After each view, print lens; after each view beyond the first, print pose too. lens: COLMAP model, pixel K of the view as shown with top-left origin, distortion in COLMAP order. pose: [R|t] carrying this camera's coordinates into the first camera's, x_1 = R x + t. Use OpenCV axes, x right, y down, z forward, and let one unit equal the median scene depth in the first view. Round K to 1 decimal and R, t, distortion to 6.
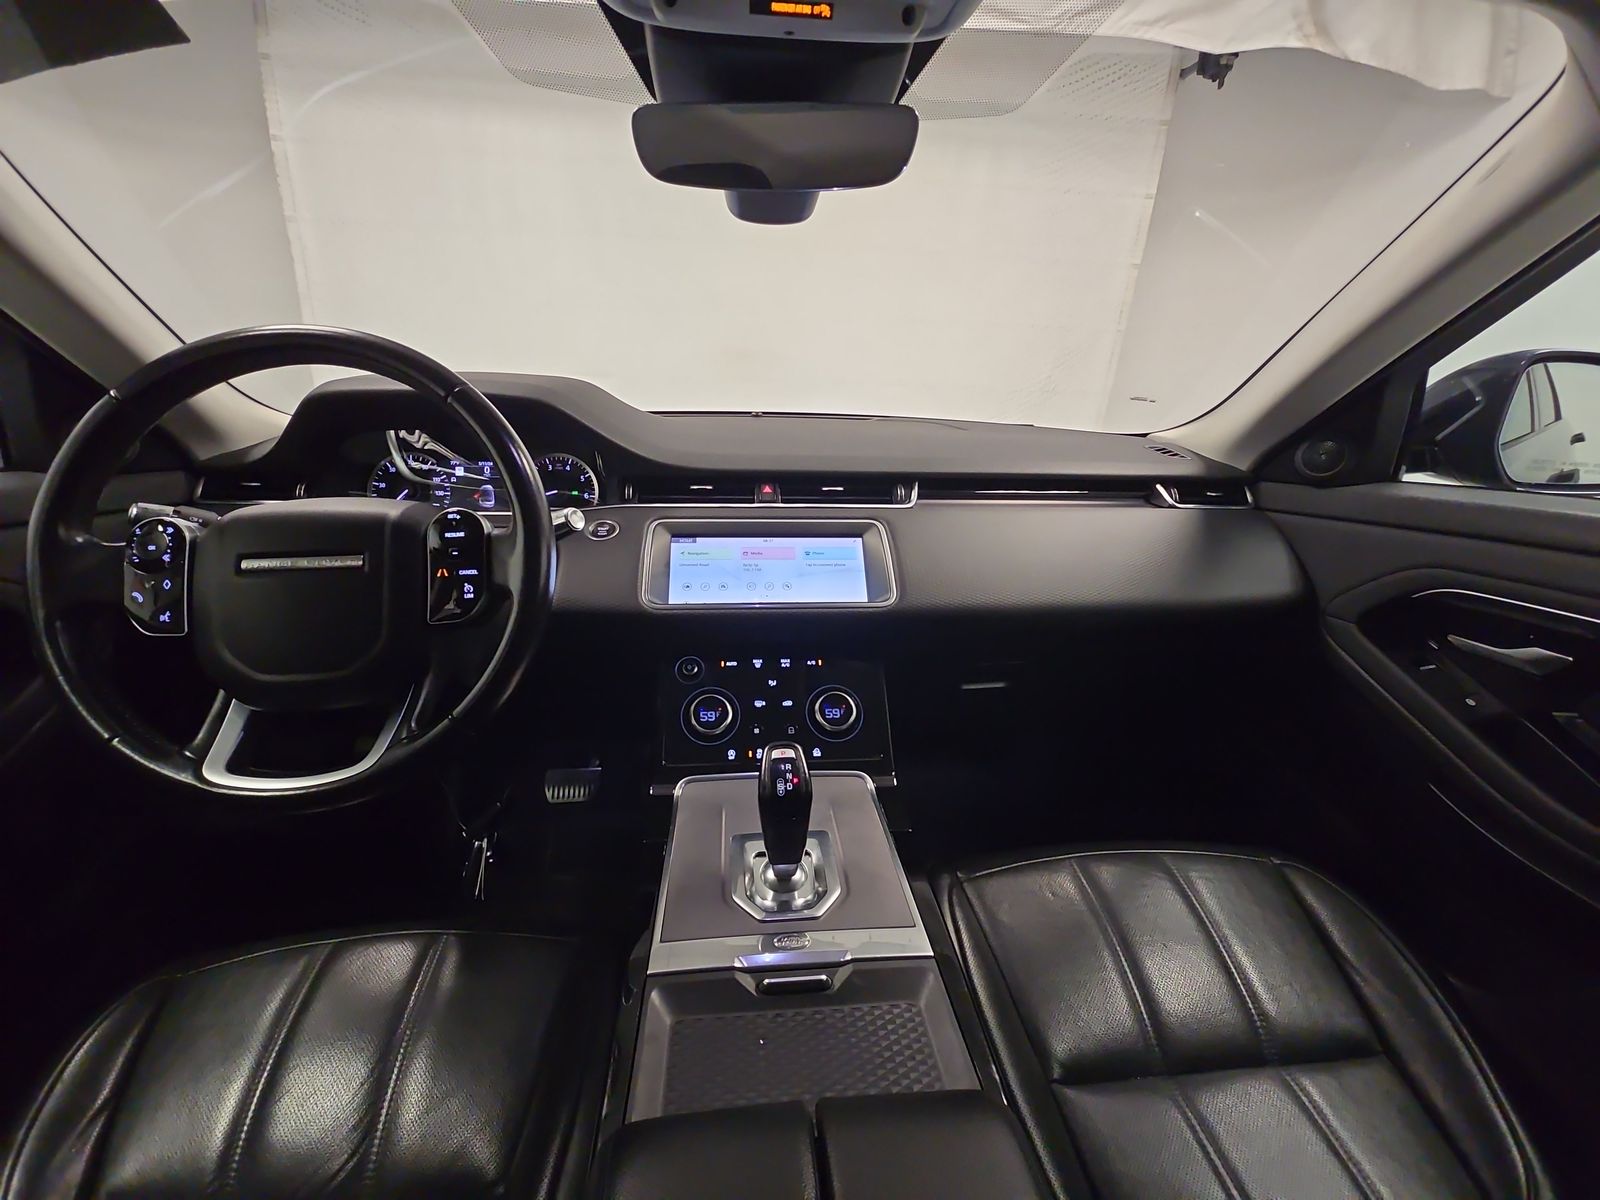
lens RADIAL K [[681.5, 0, 807.7], [0, 681.5, 600.4], [0, 0, 1]] dist [0.001812, 0.000663]
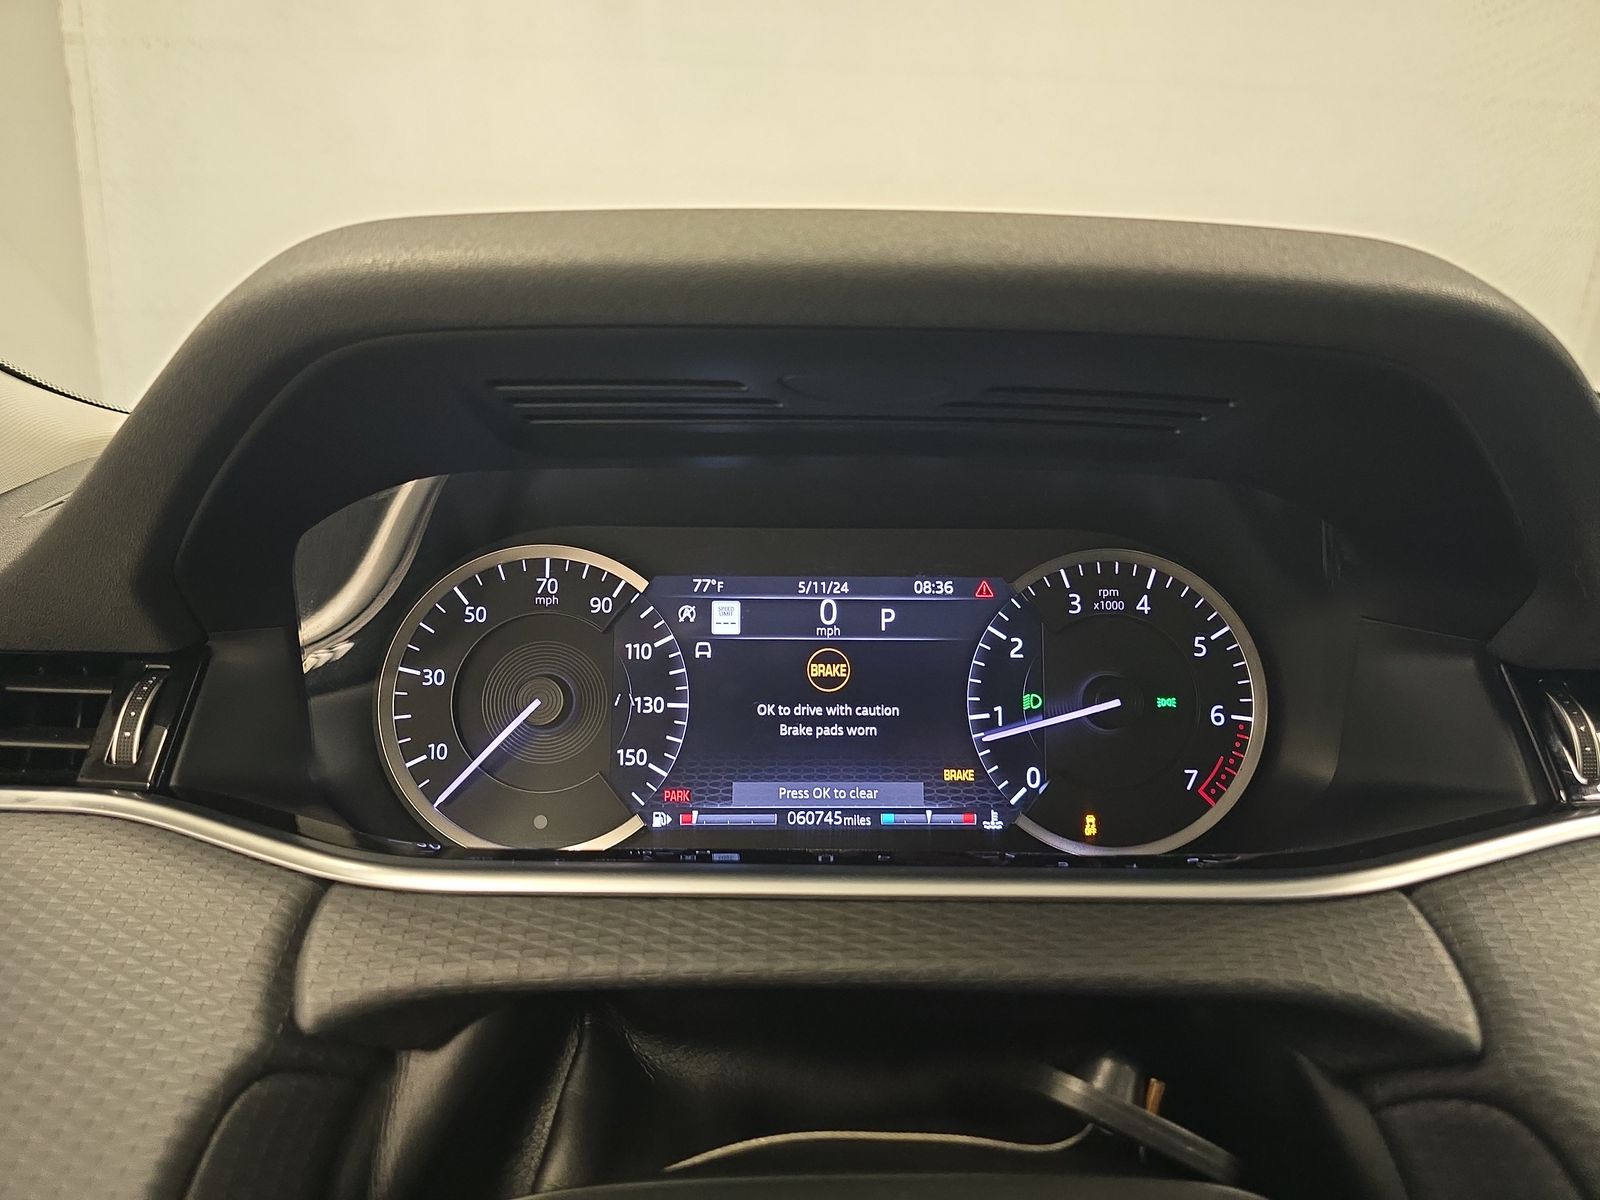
lens RADIAL K [[1118.5, 0, 801.5], [0, 1118.5, 599.0], [0, 0, 1]] dist [0.024285, -0.012564]
pose [[0.998978, 0.006440, -0.044739, -0.461673], [-0.010274, 0.996241, -0.086016, -0.159946], [0.044017, 0.086388, 0.995289, 0.581483]]
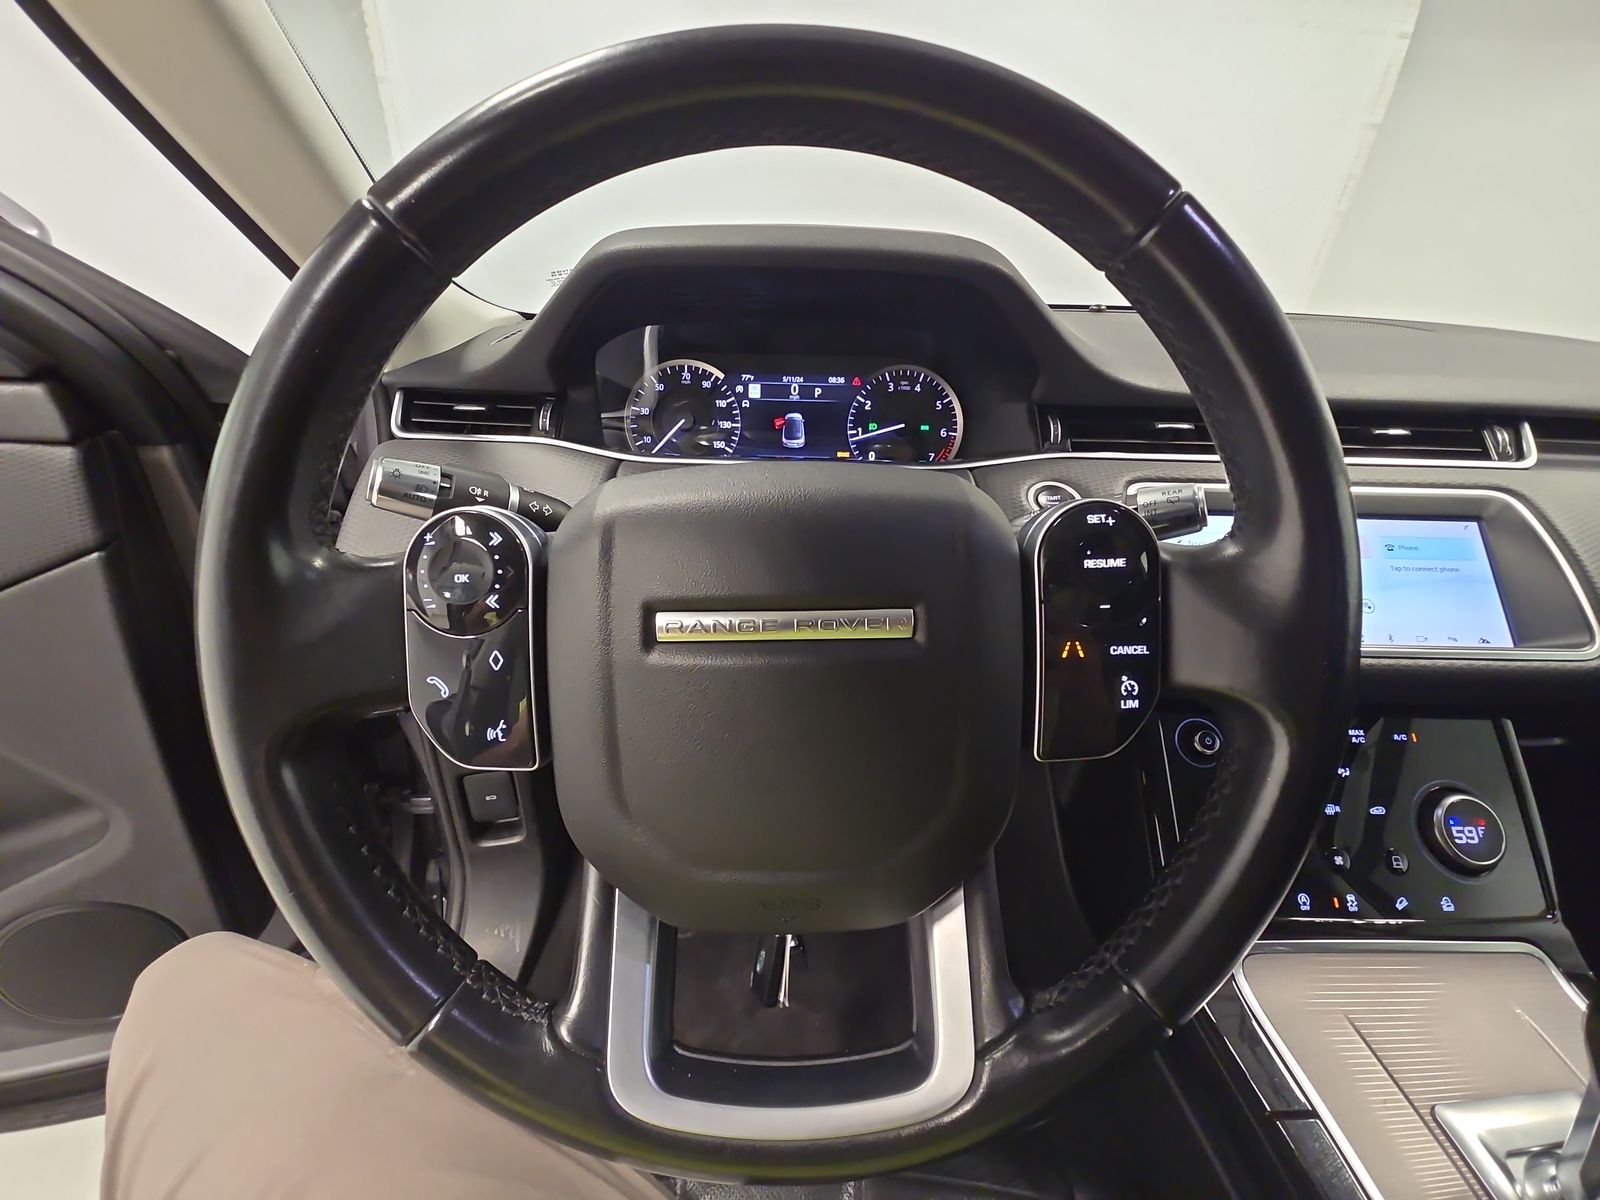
lens RADIAL K [[681.5, 0, 800.4], [0, 681.5, 593.5], [0, 0, 1]] dist [0.001812, 0.000663]
pose [[0.995950, 0.040211, -0.080420, -0.404354], [-0.030613, 0.992636, 0.117206, -0.073539], [0.084541, -0.114270, 0.989846, 0.329552]]
